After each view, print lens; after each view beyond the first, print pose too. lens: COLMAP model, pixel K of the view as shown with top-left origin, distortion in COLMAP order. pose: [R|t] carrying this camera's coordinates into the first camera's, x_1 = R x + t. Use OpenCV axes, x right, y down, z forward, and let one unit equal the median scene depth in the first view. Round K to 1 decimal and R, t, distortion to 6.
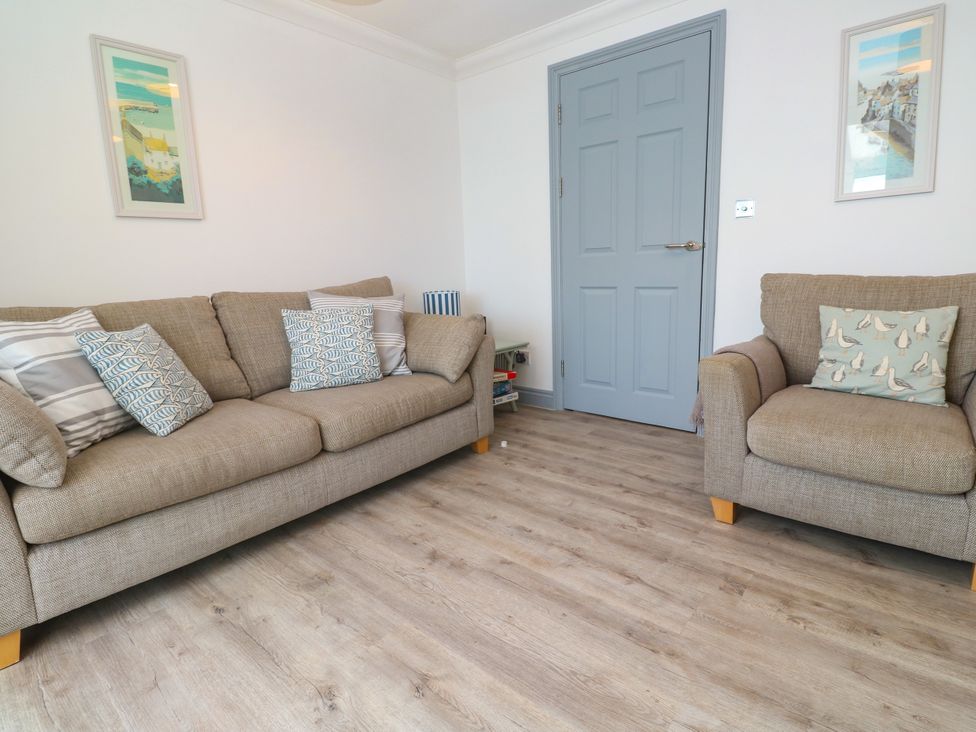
lens RADIAL K [[507.8, 0, 496.8], [0, 507.8, 356.4], [0, 0, 1]] dist [-0.006140, -0.010501]
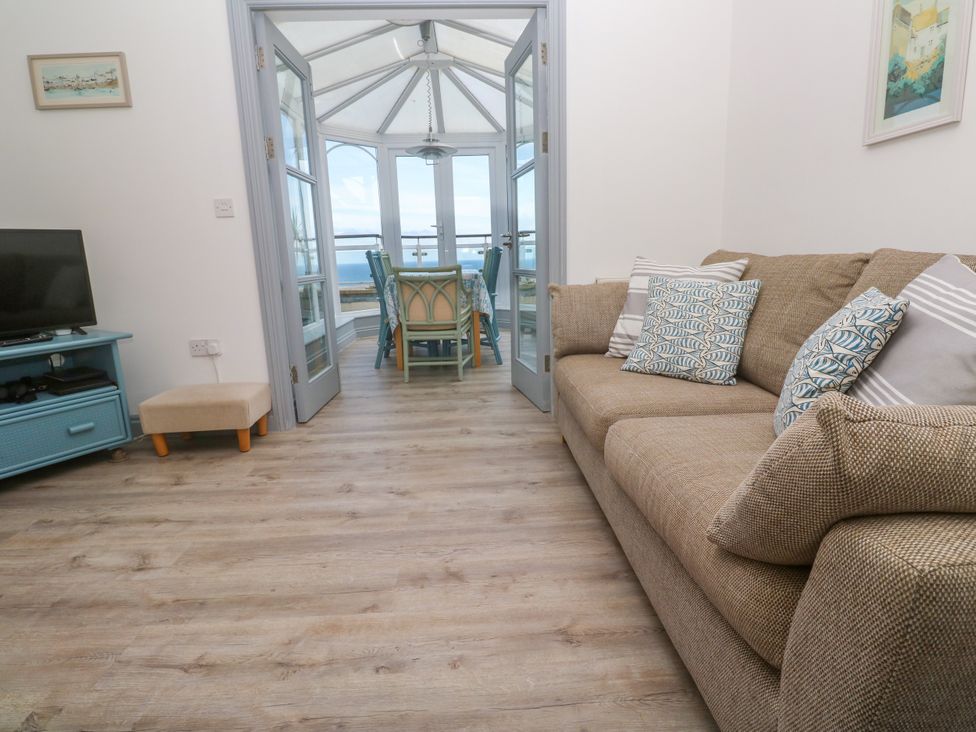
lens RADIAL K [[507.8, 0, 496.8], [0, 507.8, 356.4], [0, 0, 1]] dist [-0.006140, -0.010501]
pose [[-0.731111, 0.186450, -0.656288, 0.313553], [-0.065803, 0.938178, 0.339840, -0.243305], [0.679078, 0.291646, -0.673643, 1.516826]]
